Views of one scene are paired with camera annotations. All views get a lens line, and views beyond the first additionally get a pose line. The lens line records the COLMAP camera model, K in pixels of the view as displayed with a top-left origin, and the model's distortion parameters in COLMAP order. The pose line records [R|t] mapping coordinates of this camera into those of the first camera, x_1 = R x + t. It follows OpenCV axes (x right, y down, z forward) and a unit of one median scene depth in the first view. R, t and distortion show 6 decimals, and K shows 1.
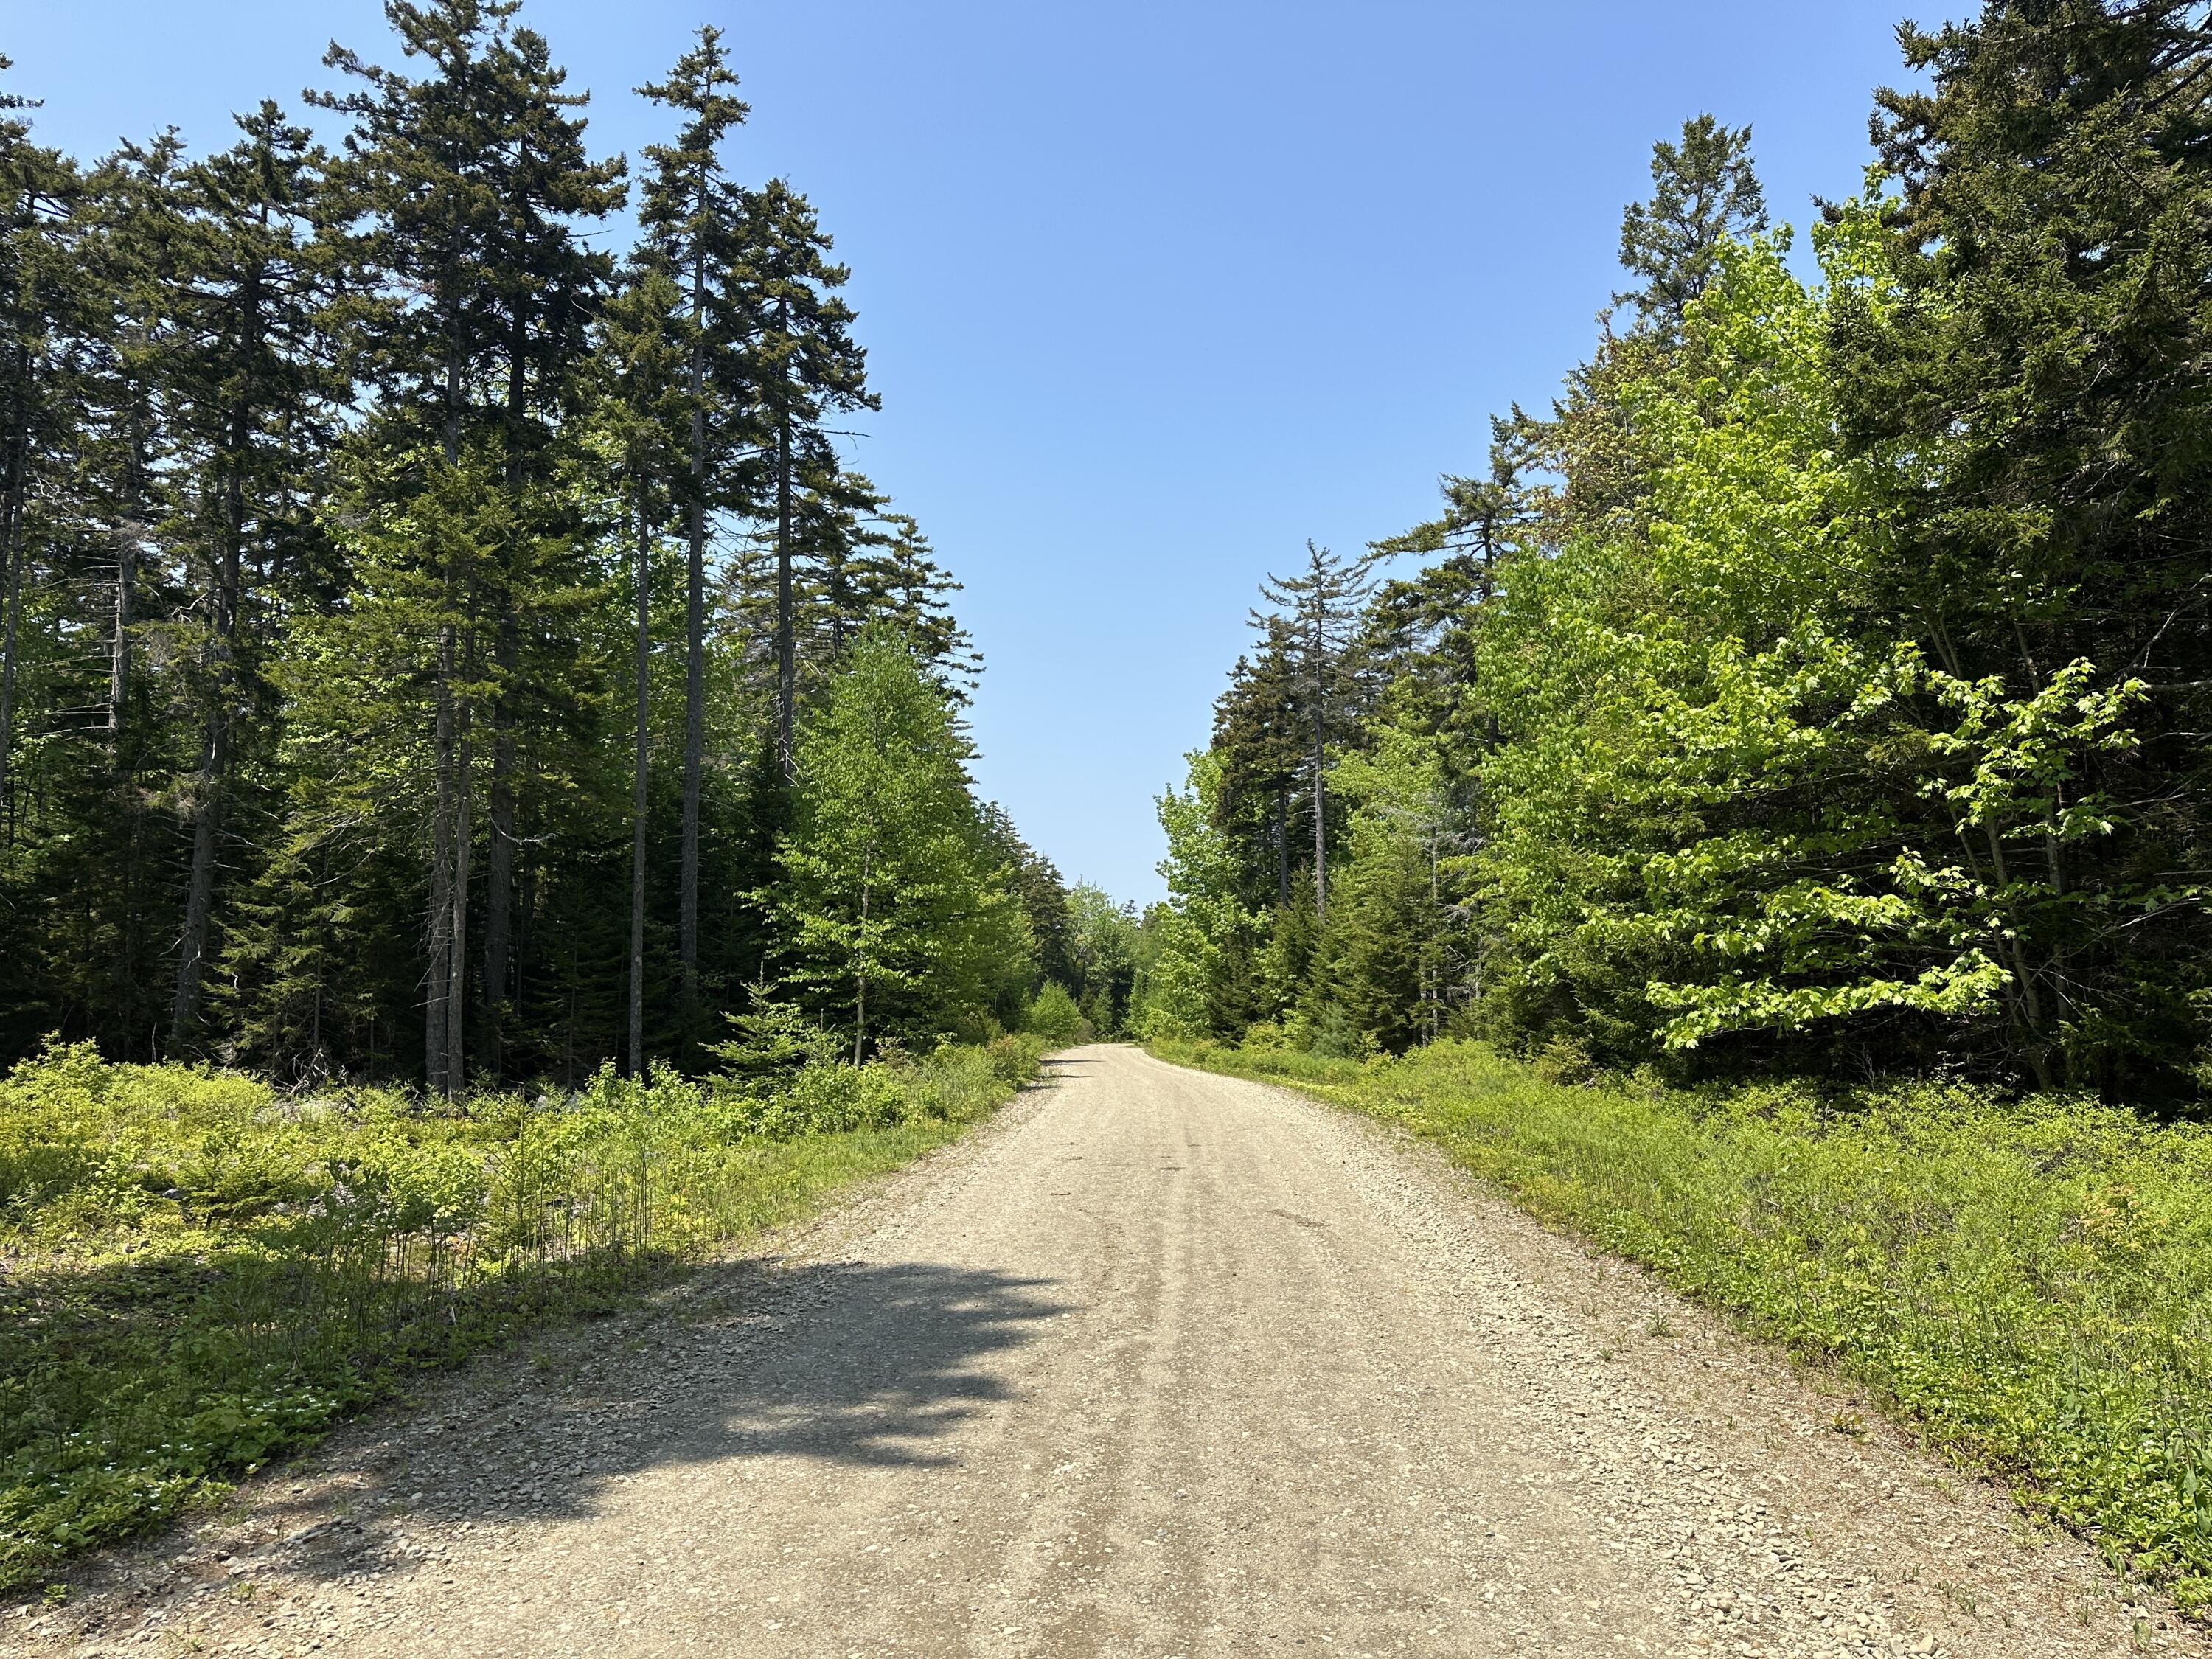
lens RADIAL K [[1533.9, 0, 1106.0], [0, 1533.9, 829.5], [0, 0, 1]] dist [0.204505, -0.406201]
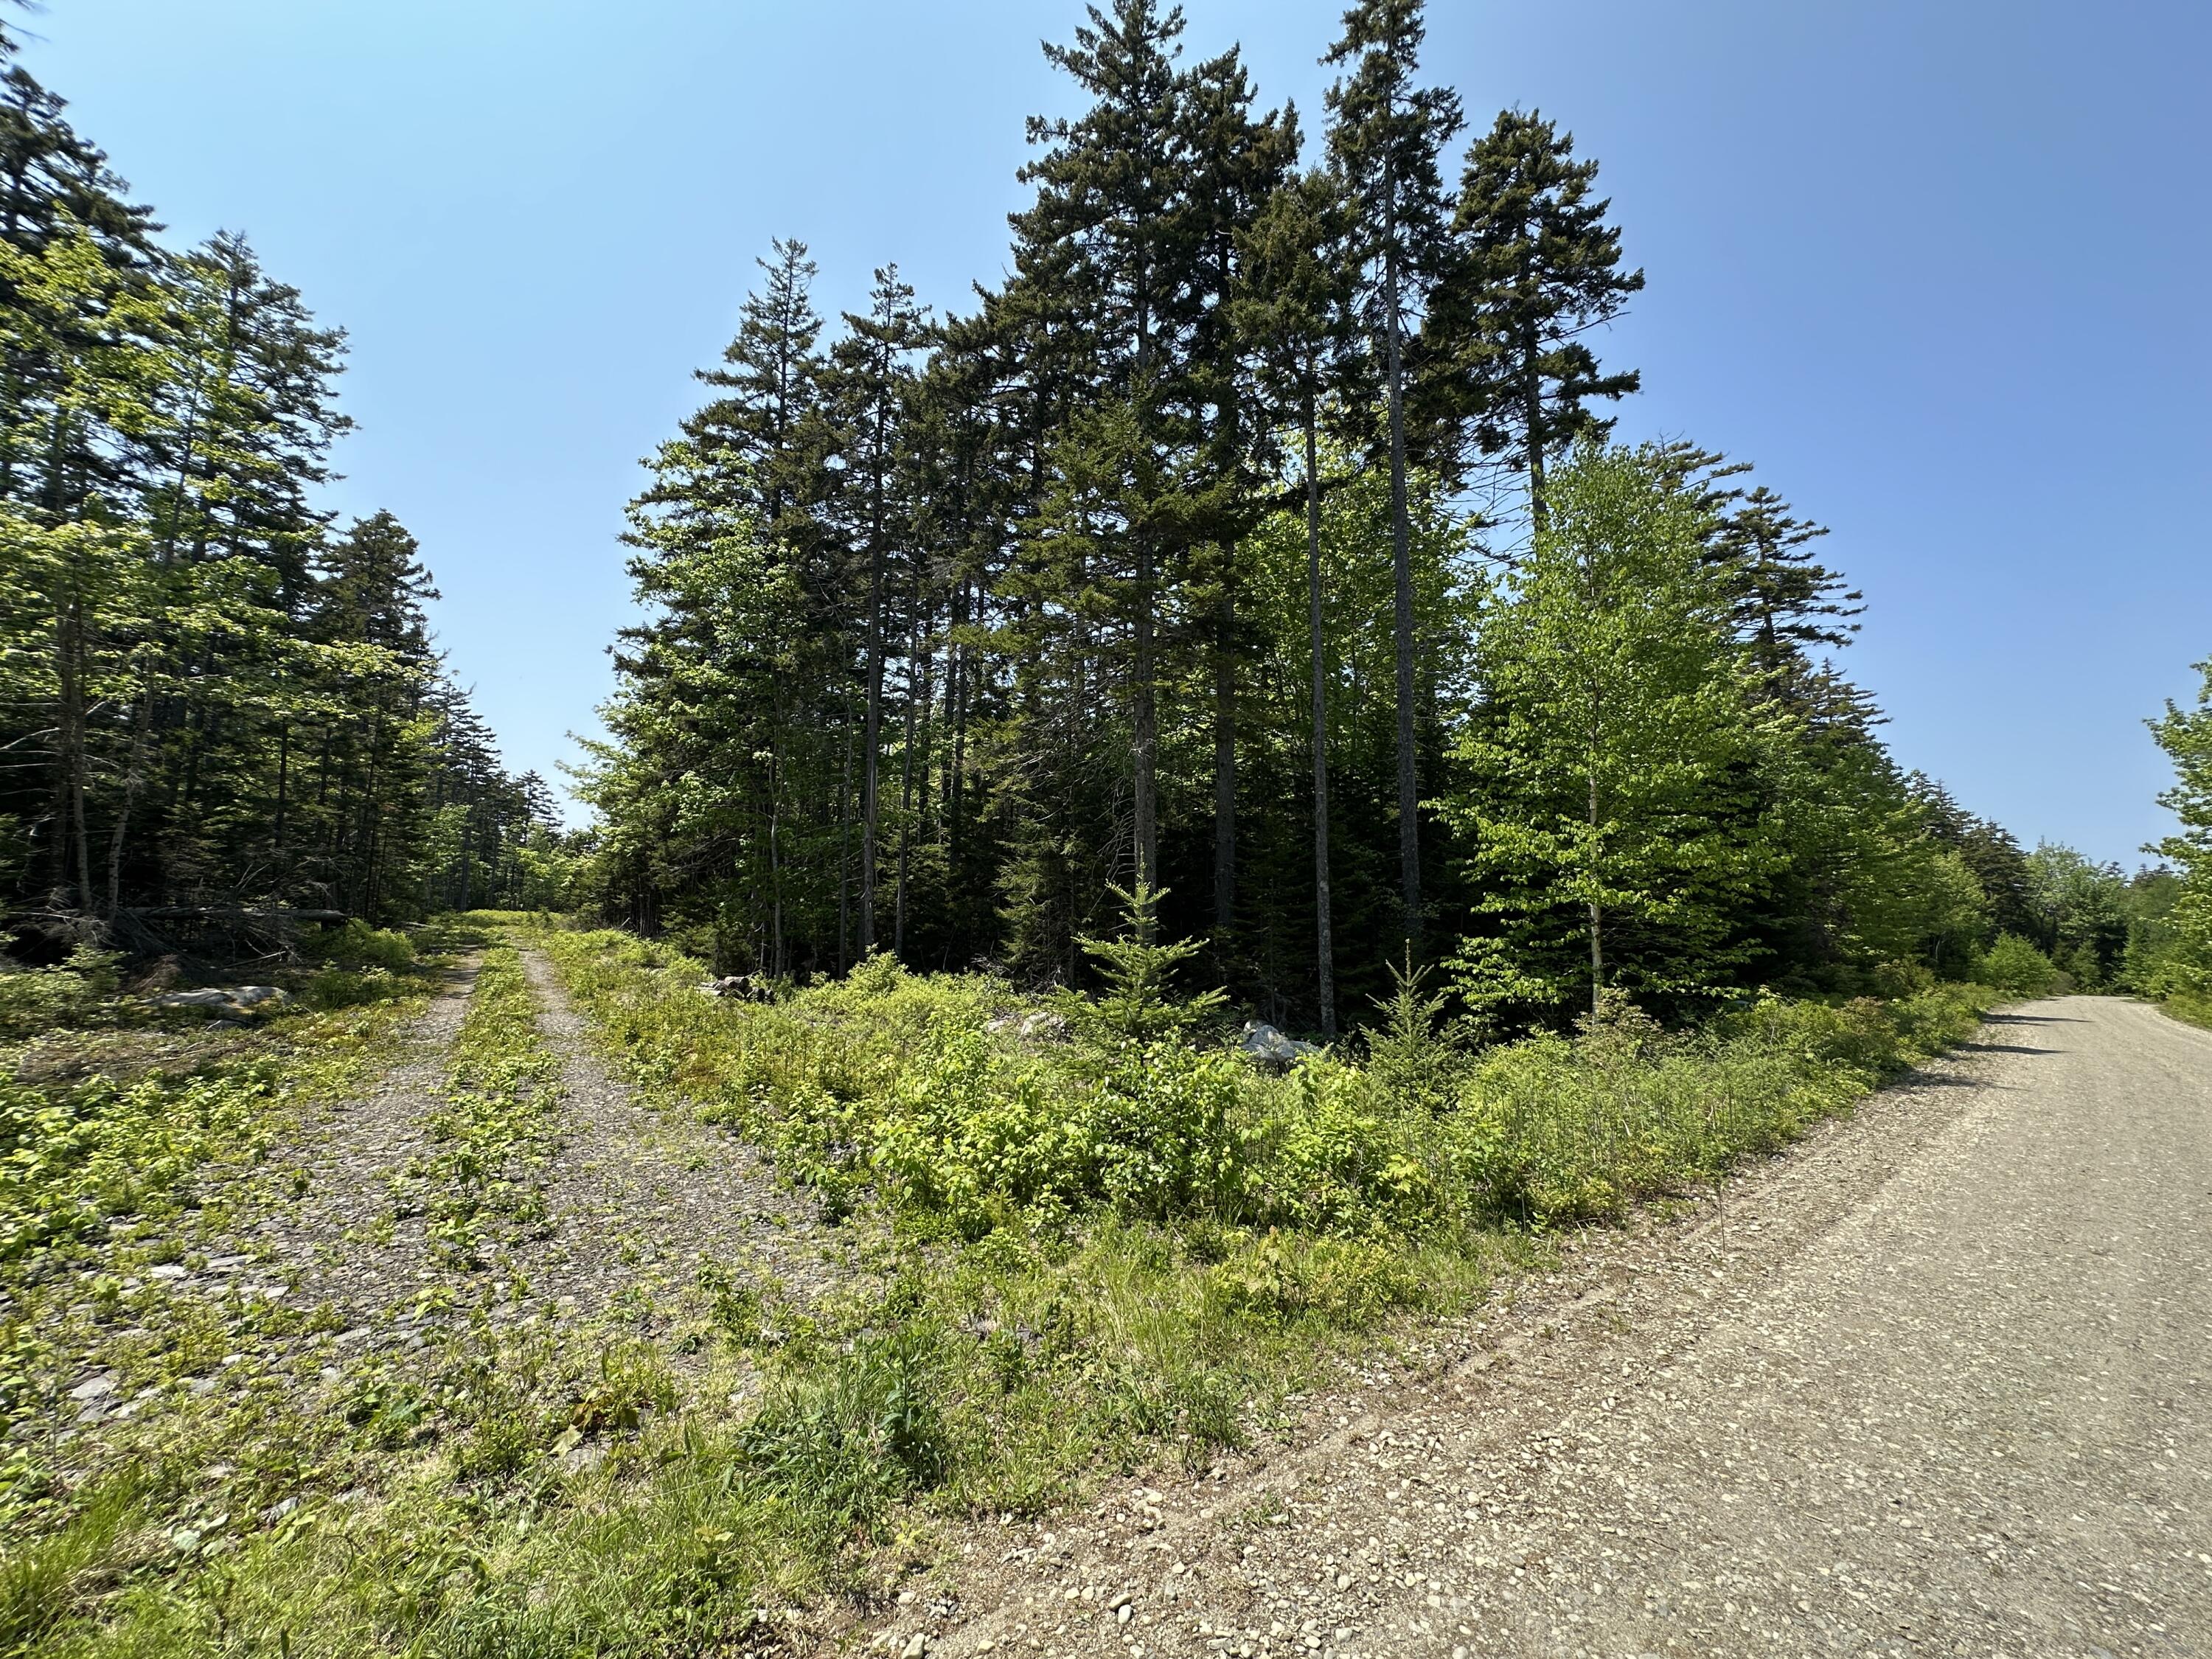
lens RADIAL K [[882.9, 0, 1106.0], [0, 882.9, 829.5], [0, 0, 1]] dist [-0.002581, 0.000589]
pose [[0.670520, -0.072670, -0.738324, 0.000502], [0.060108, 0.997241, -0.043566, 0.031750], [0.739452, -0.015168, 0.673038, 0.267248]]
